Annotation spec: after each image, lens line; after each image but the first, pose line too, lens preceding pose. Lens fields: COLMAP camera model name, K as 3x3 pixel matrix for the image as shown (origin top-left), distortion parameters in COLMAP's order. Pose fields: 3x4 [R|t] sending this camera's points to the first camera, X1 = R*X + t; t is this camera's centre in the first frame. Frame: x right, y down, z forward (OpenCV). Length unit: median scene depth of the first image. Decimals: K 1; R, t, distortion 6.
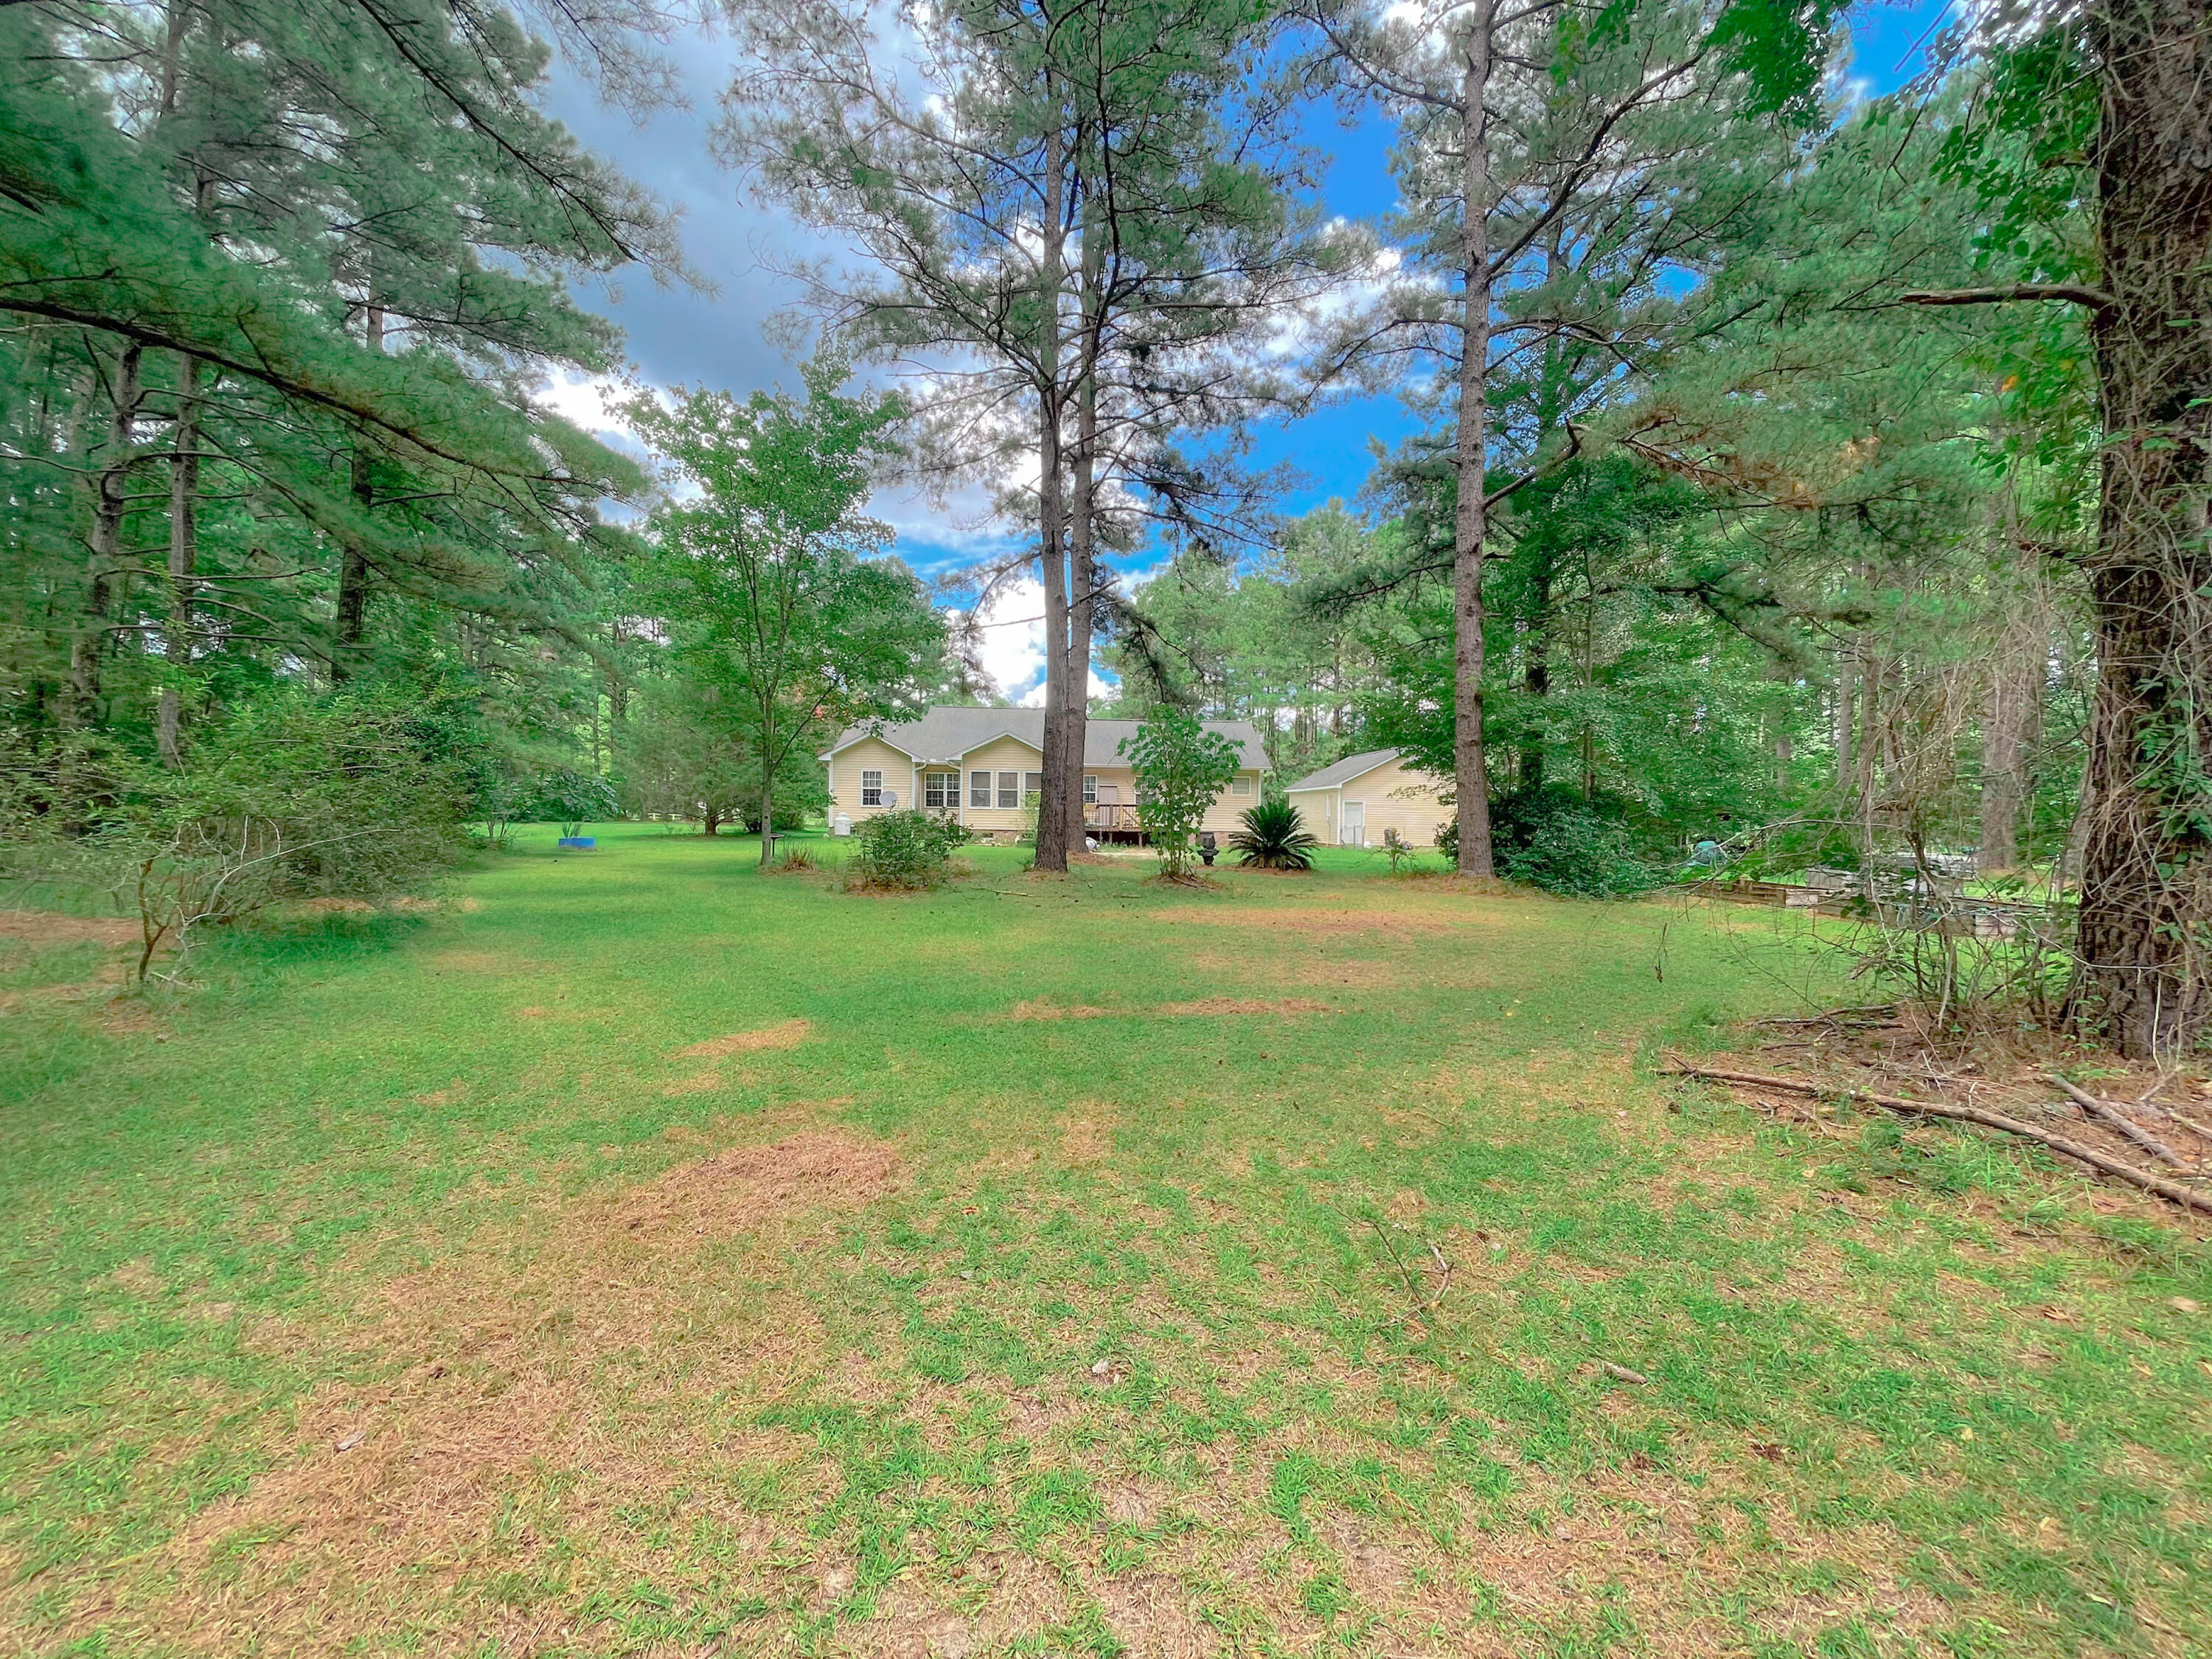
lens RADIAL K [[900.6, 0, 1107.0], [0, 900.6, 836.6], [0, 0, 1]] dist [-0.010306, -0.000224]
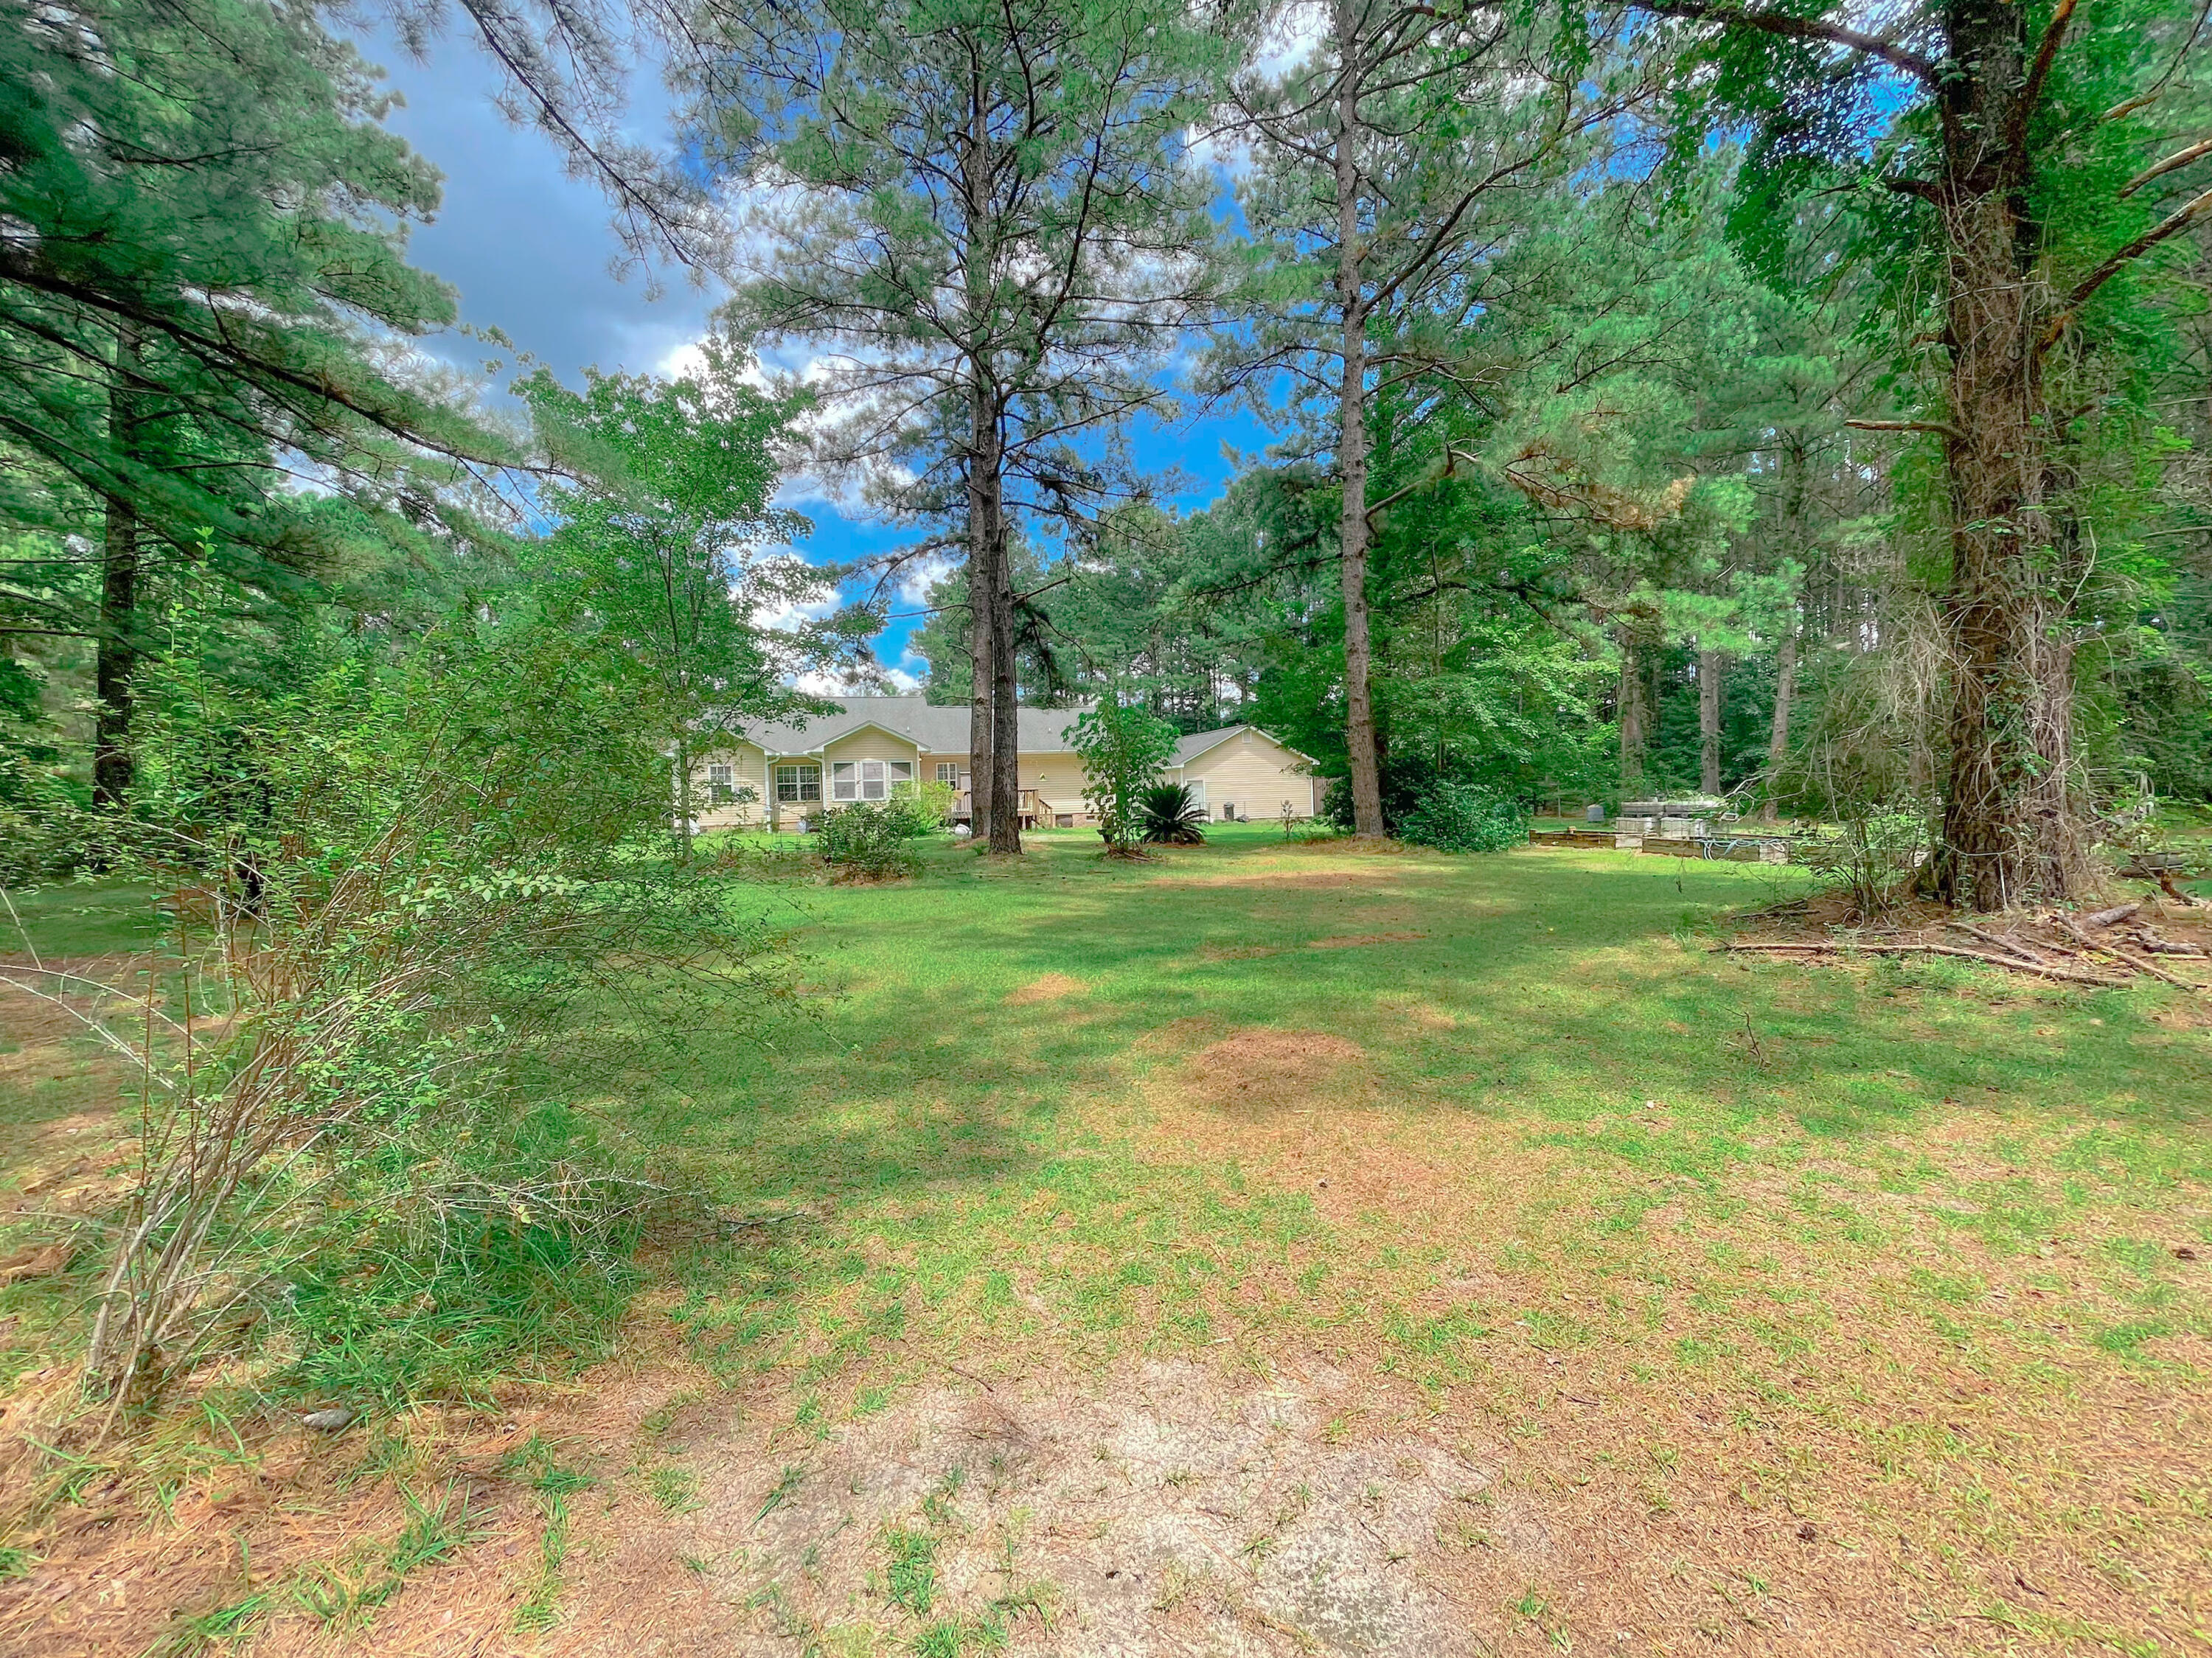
lens RADIAL K [[908.7, 0, 1106.0], [0, 908.7, 829.0], [0, 0, 1]] dist [-0.005009, -0.000020]
pose [[0.973709, -0.050046, 0.222230, -0.143160], [0.048386, 0.998745, 0.012914, 0.000692], [-0.222597, -0.001822, 0.974909, -0.044923]]
